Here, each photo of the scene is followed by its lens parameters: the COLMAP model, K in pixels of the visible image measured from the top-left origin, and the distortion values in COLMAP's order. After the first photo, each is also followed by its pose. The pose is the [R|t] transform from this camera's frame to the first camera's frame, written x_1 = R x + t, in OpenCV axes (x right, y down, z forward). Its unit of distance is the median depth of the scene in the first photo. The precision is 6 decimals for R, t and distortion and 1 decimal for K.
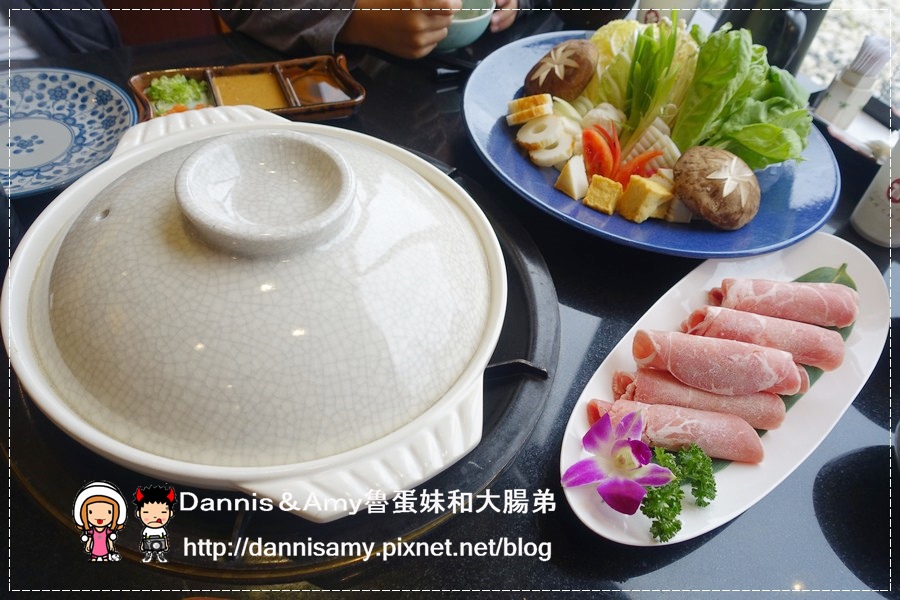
lens RADIAL K [[611.5, 0, 450.8], [0, 611.5, 304.2], [0, 0, 1]] dist [0.003486, -0.003924]
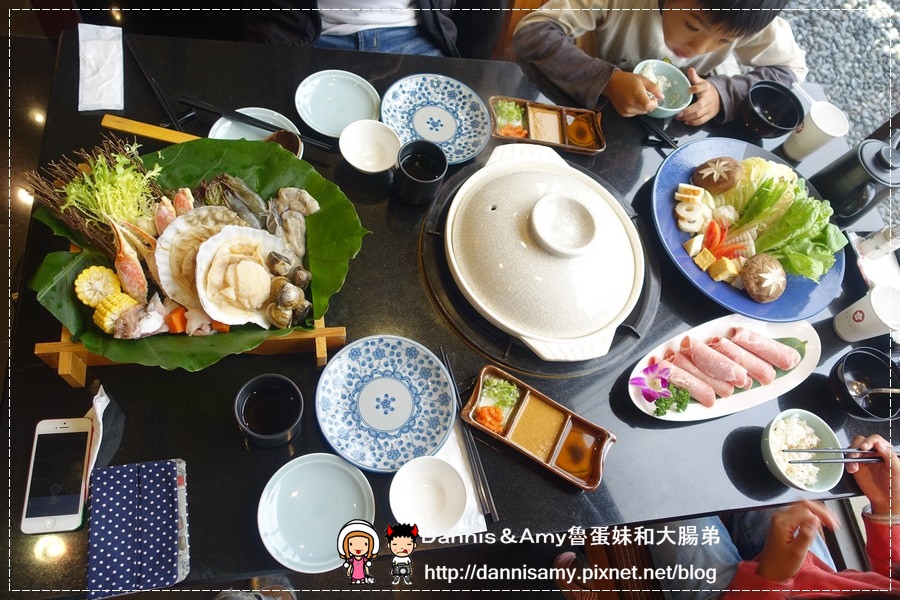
lens RADIAL K [[611.5, 0, 450.8], [0, 611.5, 304.2], [0, 0, 1]] dist [0.003486, -0.003924]
pose [[0.921770, 0.380606, -0.074028, -0.281866], [-0.355436, 0.905727, 0.230920, -0.208090], [0.154939, -0.186542, 0.970153, -0.982978]]
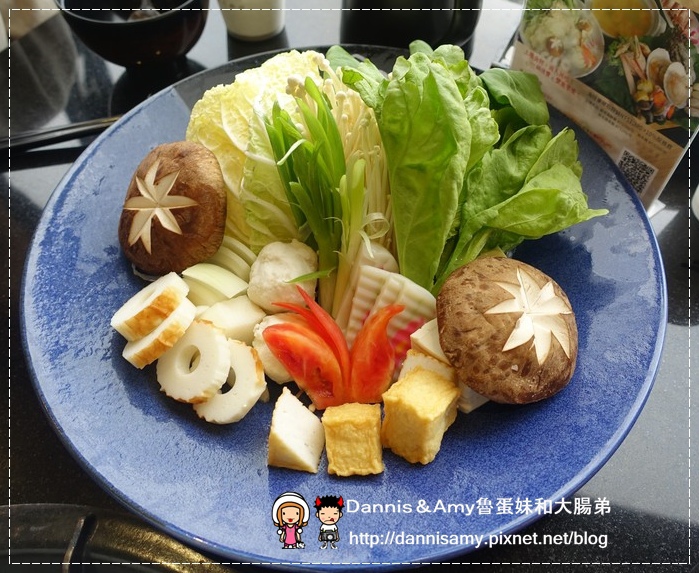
lens RADIAL K [[647.8, 0, 365.4], [0, 647.8, 286.3], [0, 0, 1]] dist [0.000556, -0.000206]
pose [[0.847253, -0.484067, 0.218726, 0.192612], [0.452137, 0.873315, 0.181363, -0.397306], [-0.278808, -0.054767, 0.958784, 0.423970]]
